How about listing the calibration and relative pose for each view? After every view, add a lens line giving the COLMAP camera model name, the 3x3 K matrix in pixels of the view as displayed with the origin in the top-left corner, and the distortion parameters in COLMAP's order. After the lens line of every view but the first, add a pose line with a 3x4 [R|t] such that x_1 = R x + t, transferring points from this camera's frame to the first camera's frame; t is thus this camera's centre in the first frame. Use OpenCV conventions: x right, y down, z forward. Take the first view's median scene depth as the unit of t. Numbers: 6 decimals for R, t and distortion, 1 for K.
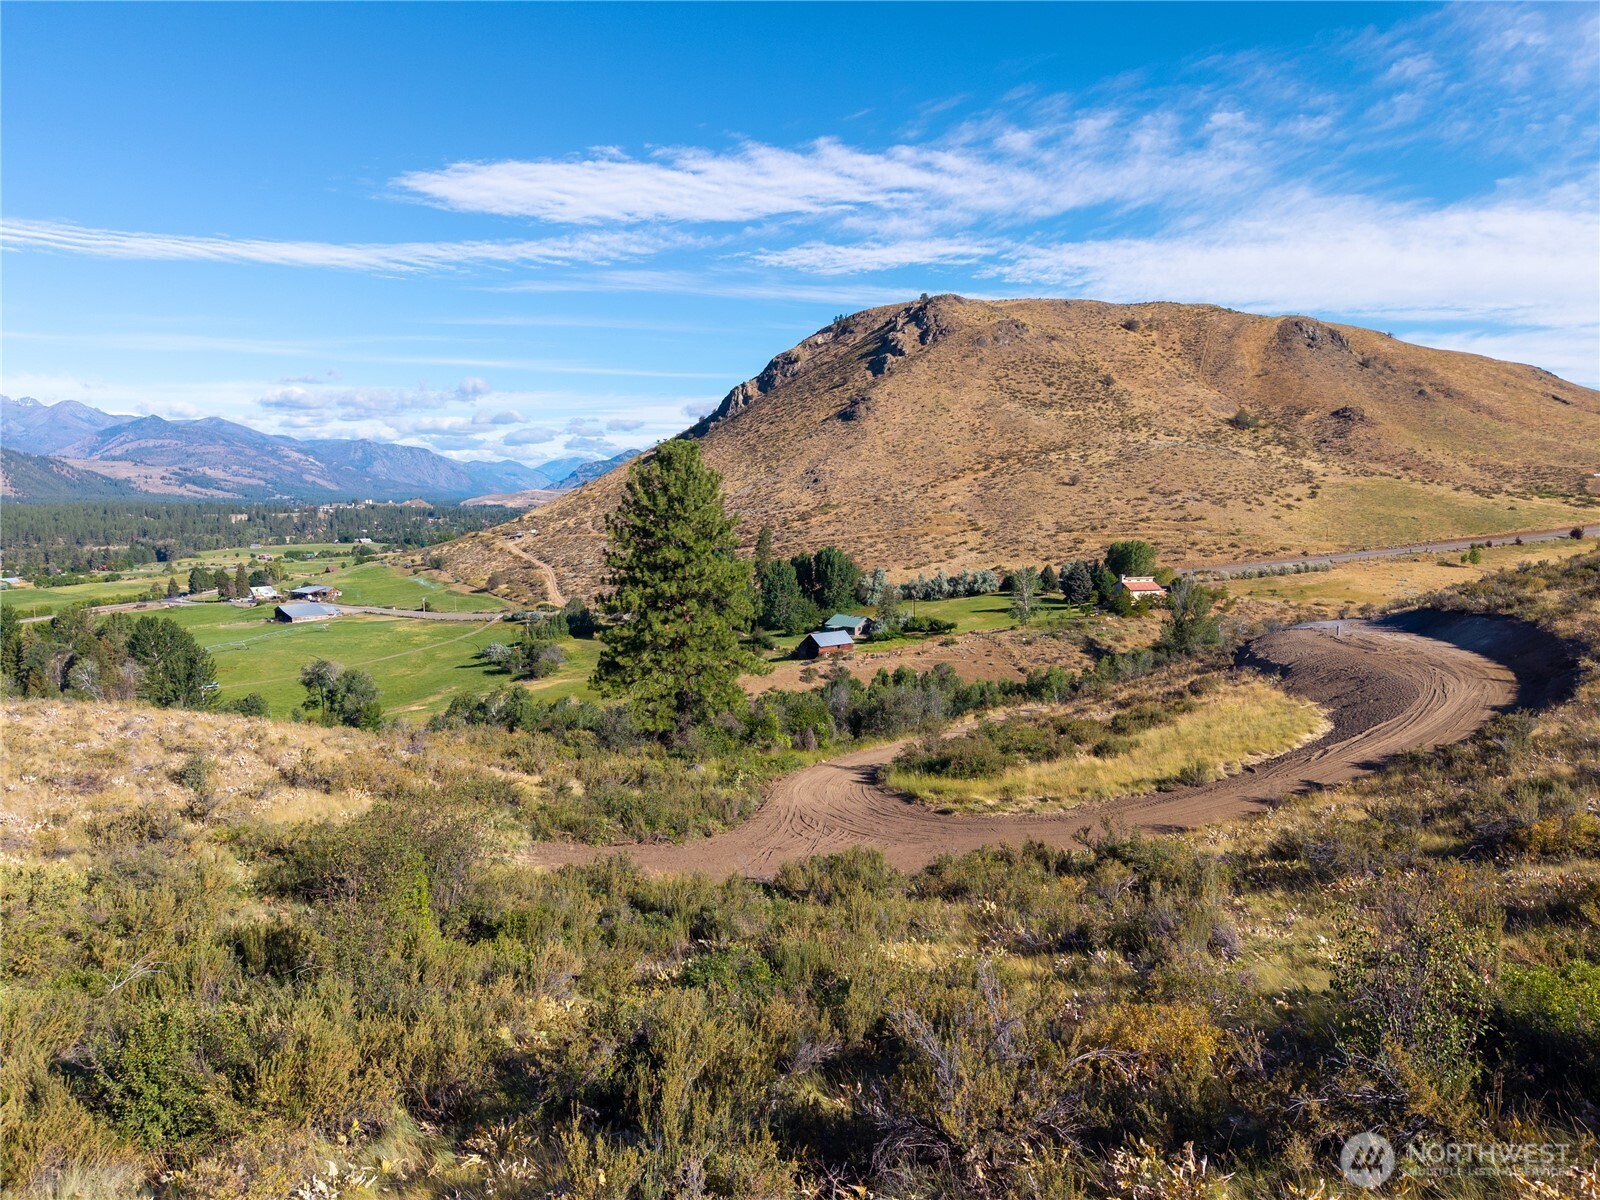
lens RADIAL K [[1056.2, 0, 784.5], [0, 1056.2, 591.9], [0, 0, 1]] dist [0.048467, -0.059870]
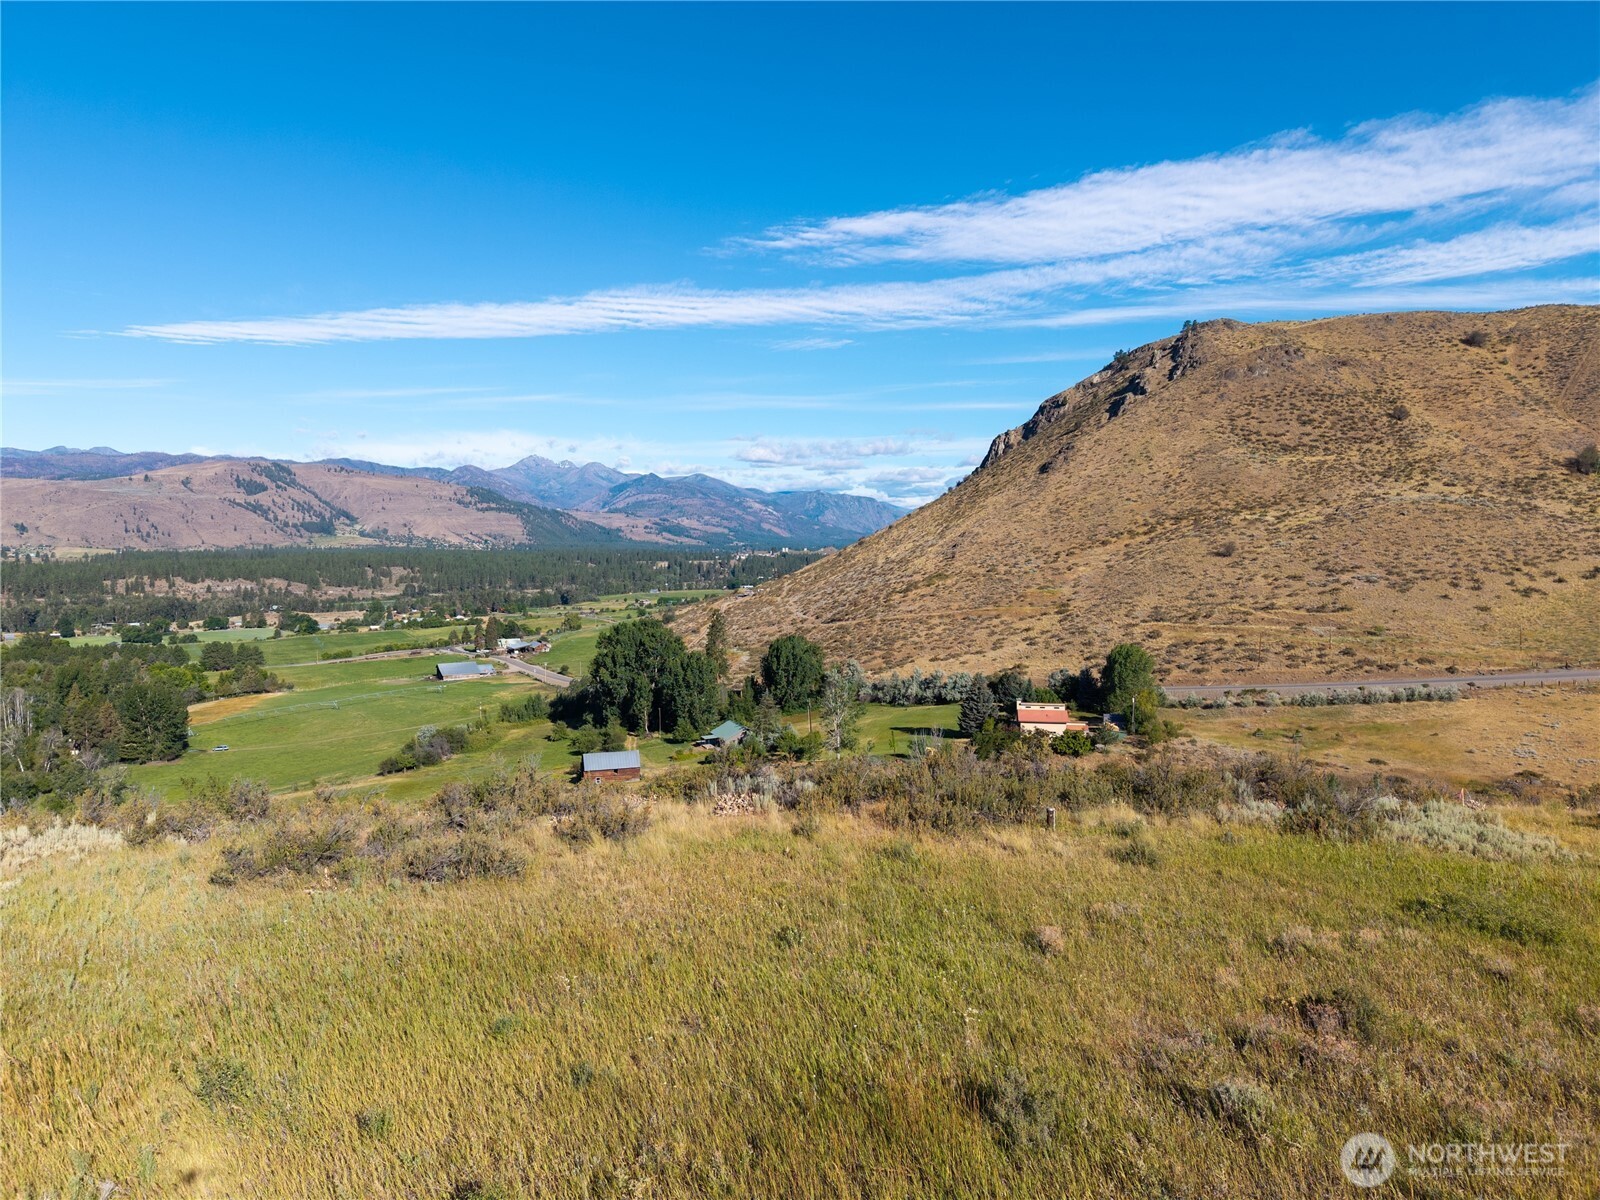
lens RADIAL K [[1056.2, 0, 790.3], [0, 1056.2, 591.1], [0, 0, 1]] dist [0.048467, -0.059870]
pose [[0.920030, 0.018533, -0.391411, 0.152714], [-0.035489, 0.998717, -0.036131, -0.019288], [0.390239, 0.047132, 0.919507, 0.088083]]
